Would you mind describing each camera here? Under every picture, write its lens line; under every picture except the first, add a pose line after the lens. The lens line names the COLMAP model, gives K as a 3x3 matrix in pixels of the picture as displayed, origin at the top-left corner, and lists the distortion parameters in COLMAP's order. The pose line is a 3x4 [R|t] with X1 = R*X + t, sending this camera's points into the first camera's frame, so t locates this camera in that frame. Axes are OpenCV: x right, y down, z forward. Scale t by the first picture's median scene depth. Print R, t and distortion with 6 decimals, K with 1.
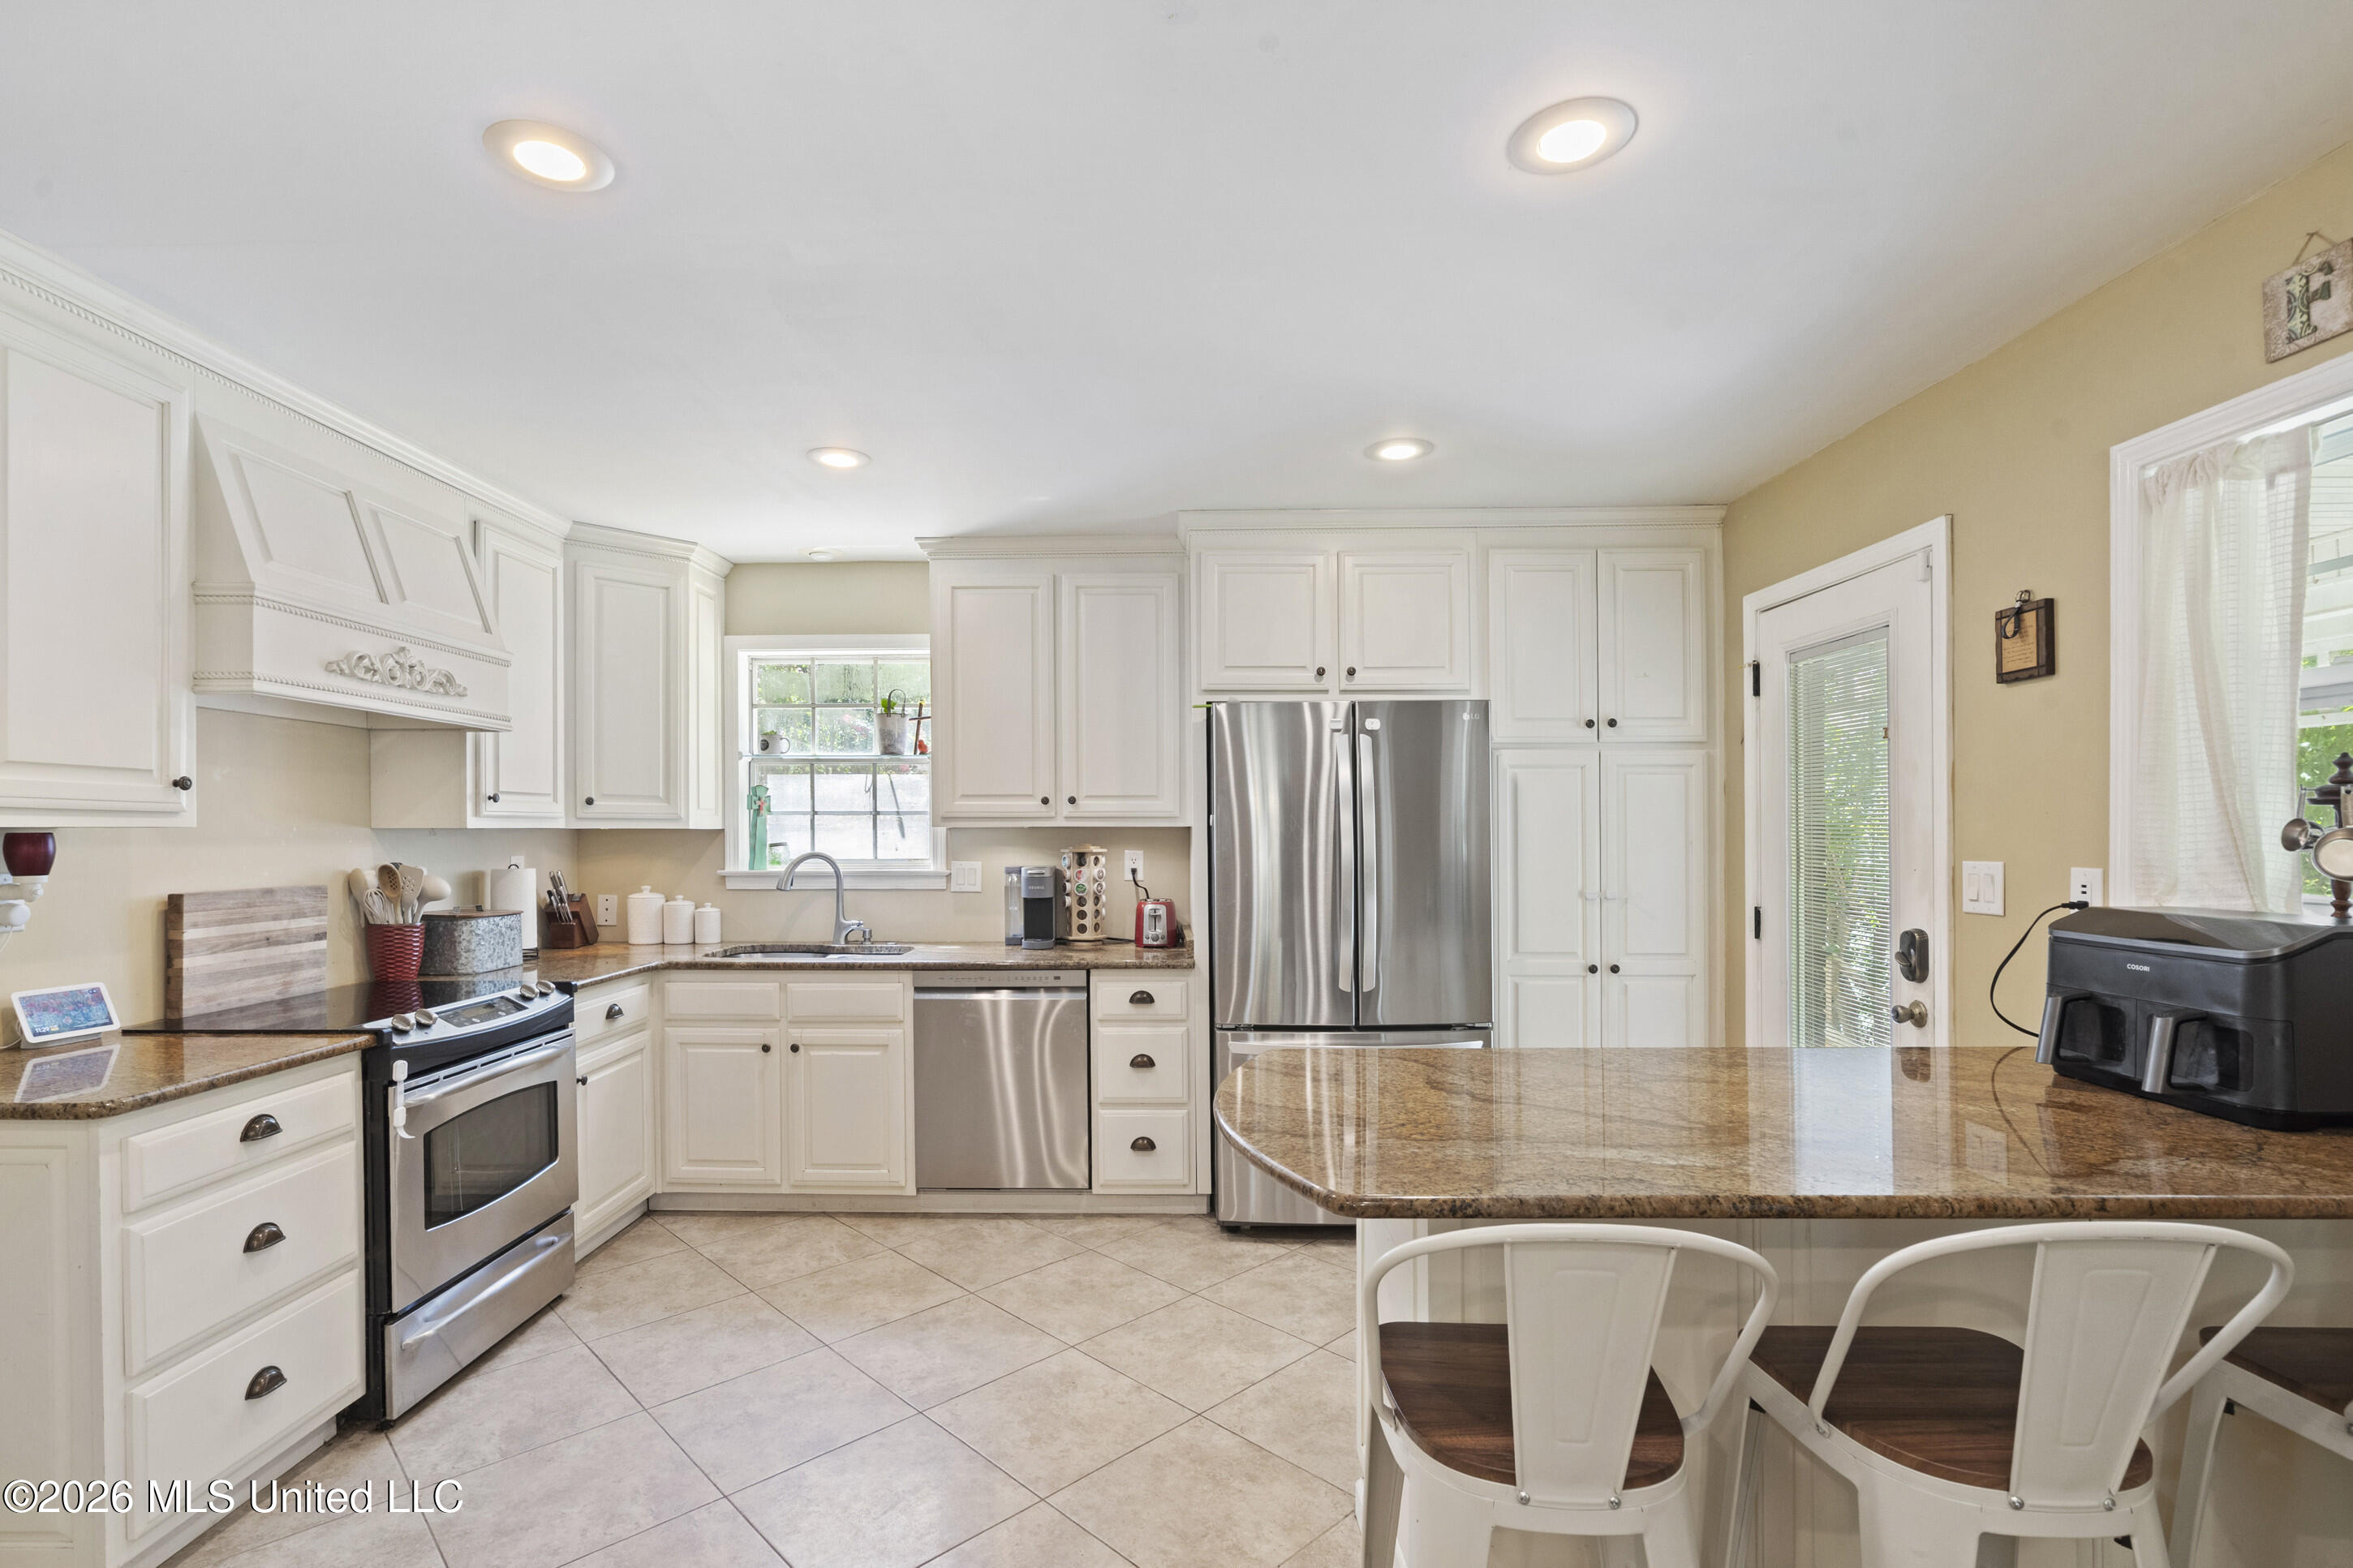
lens RADIAL K [[1077.8, 0, 1153.5], [0, 1077.8, 837.3], [0, 0, 1]] dist [-0.009848, 0.002933]
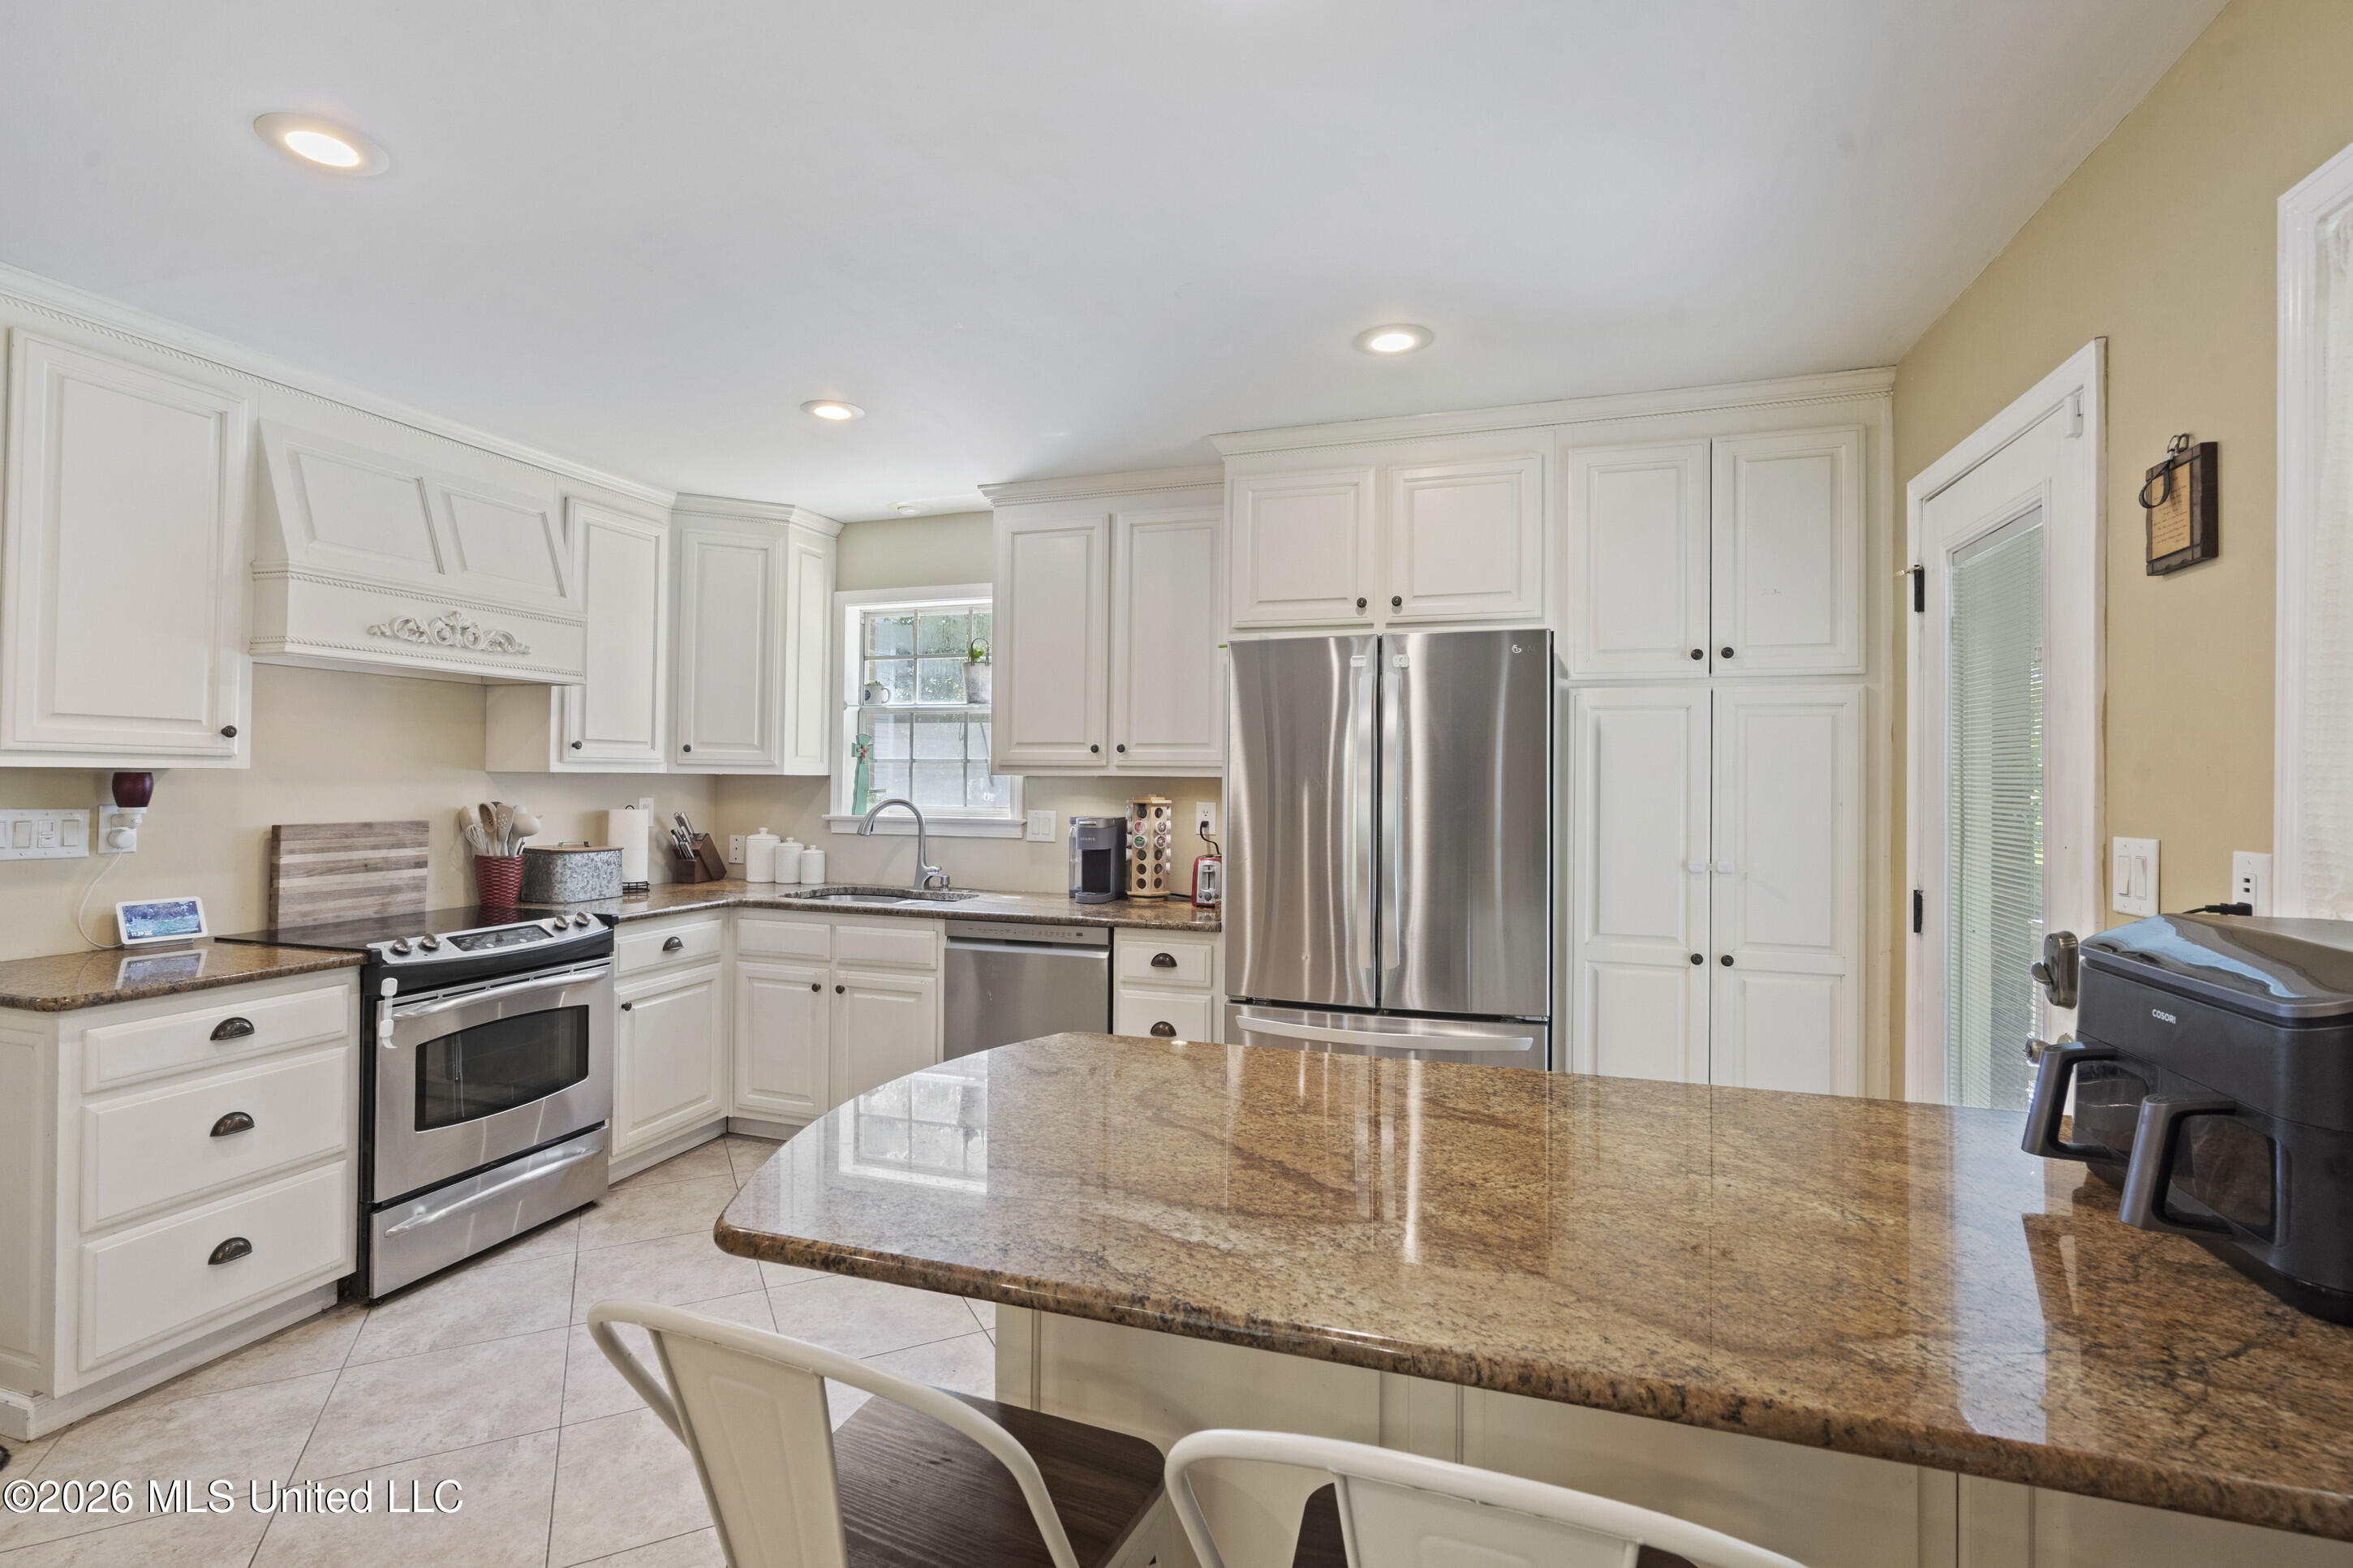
lens RADIAL K [[1077.8, 0, 1155.9], [0, 1077.8, 774.3], [0, 0, 1]] dist [-0.009848, 0.002933]
pose [[0.953375, 0.008562, -0.301665, 0.281568], [-0.012326, 0.999868, -0.010577, -0.002139], [0.301535, 0.013802, 0.953355, 0.119250]]
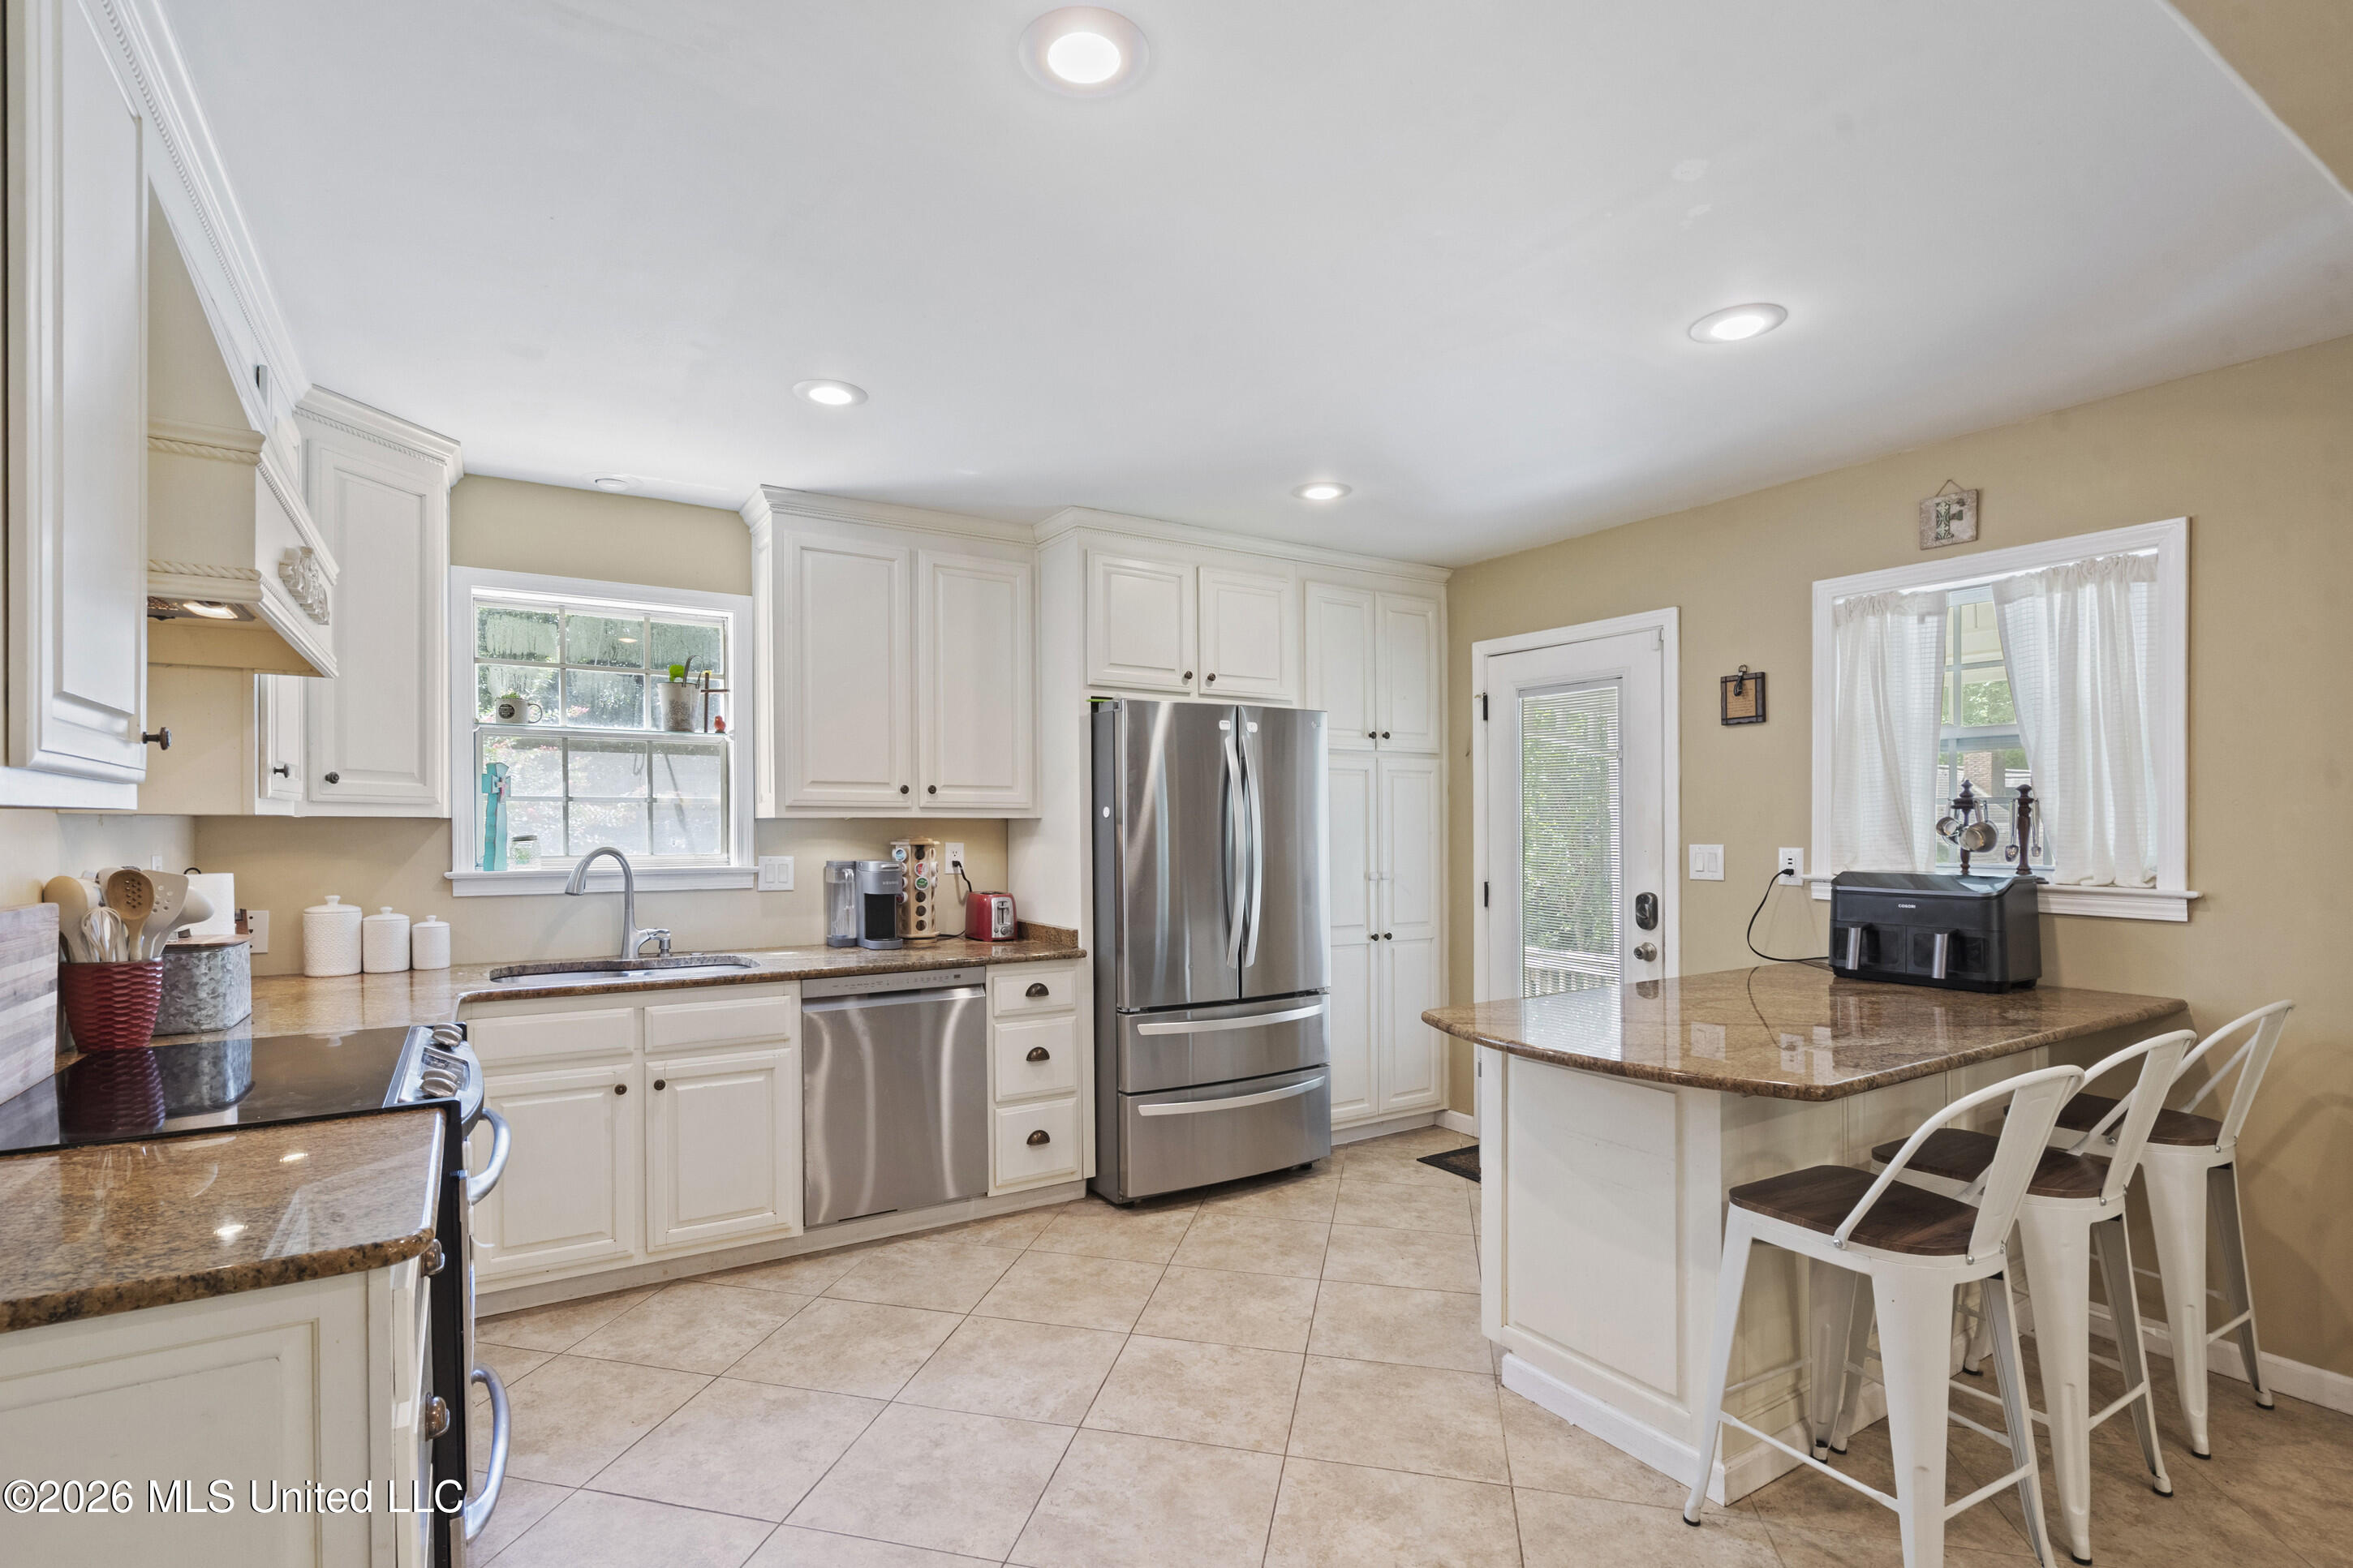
lens RADIAL K [[1077.8, 0, 1132.9], [0, 1077.8, 834.6], [0, 0, 1]] dist [-0.009848, 0.002933]
pose [[0.845957, -0.001848, 0.533248, -0.503345], [0.000347, 0.999996, 0.002916, 0.002663], [-0.533251, -0.002281, 0.845954, 0.121494]]
